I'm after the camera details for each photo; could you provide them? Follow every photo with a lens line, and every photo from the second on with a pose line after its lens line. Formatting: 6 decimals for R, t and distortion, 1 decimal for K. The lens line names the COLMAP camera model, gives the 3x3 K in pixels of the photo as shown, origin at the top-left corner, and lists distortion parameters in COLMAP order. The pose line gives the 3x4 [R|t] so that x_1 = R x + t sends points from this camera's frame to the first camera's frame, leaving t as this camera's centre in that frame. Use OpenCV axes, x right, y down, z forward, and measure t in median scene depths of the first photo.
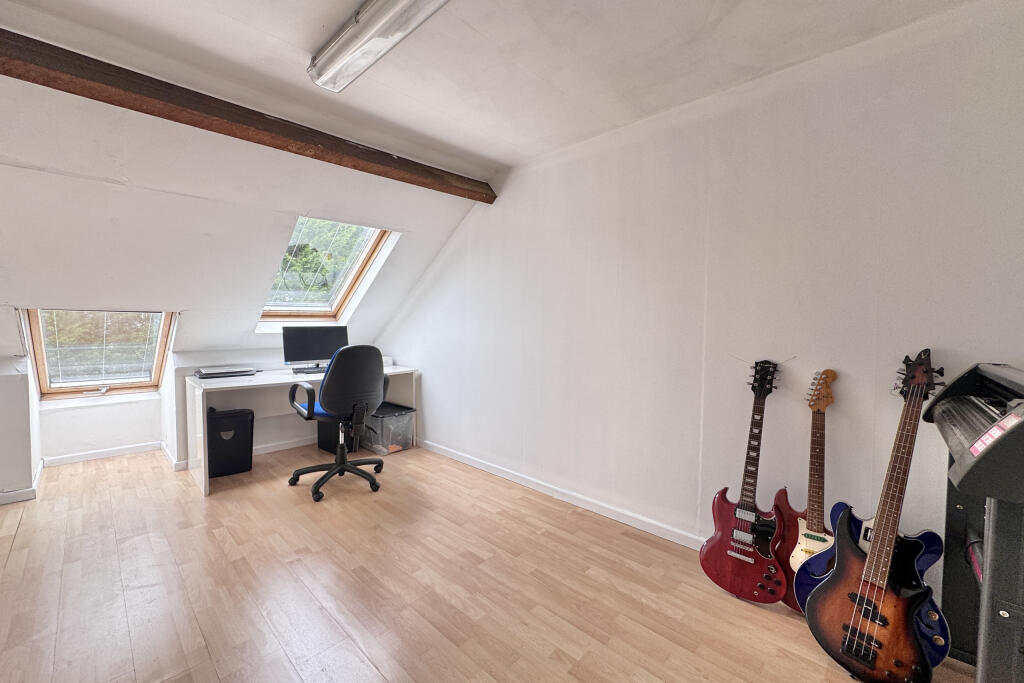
lens RADIAL K [[407.1, 0, 518.3], [0, 407.1, 343.2], [0, 0, 1]] dist [0.003296, 0.000442]
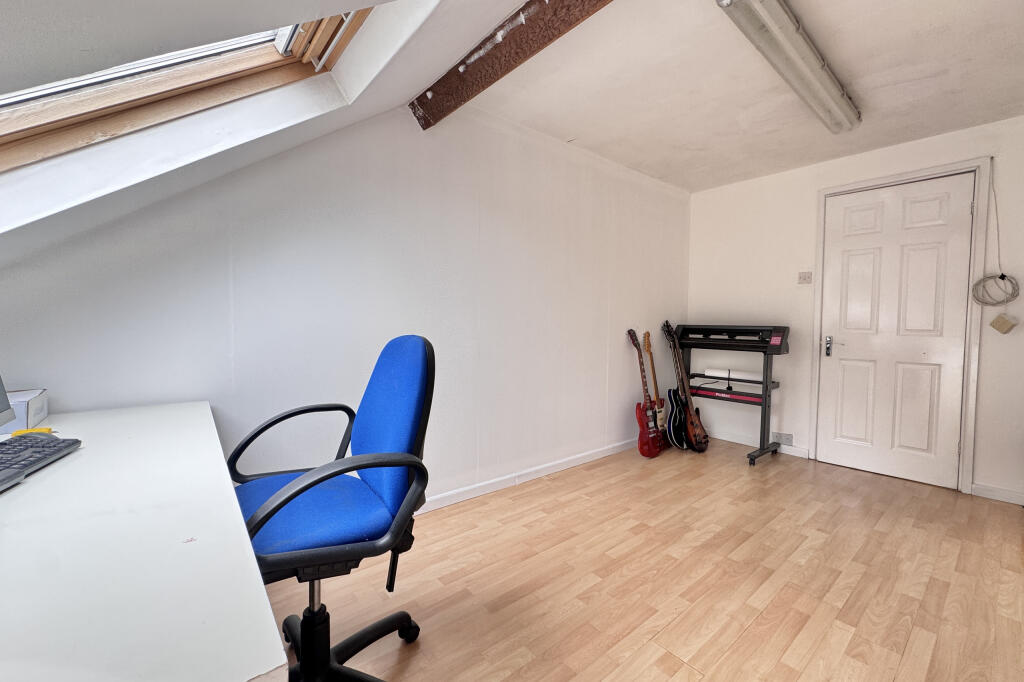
lens RADIAL K [[407.1, 0, 517.0], [0, 407.1, 337.4], [0, 0, 1]] dist [0.003296, 0.000442]
pose [[0.132186, -0.041429, 0.990359, -1.061267], [0.038703, 0.998580, 0.036607, -0.015791], [-0.990469, 0.033491, 0.133602, 1.041811]]
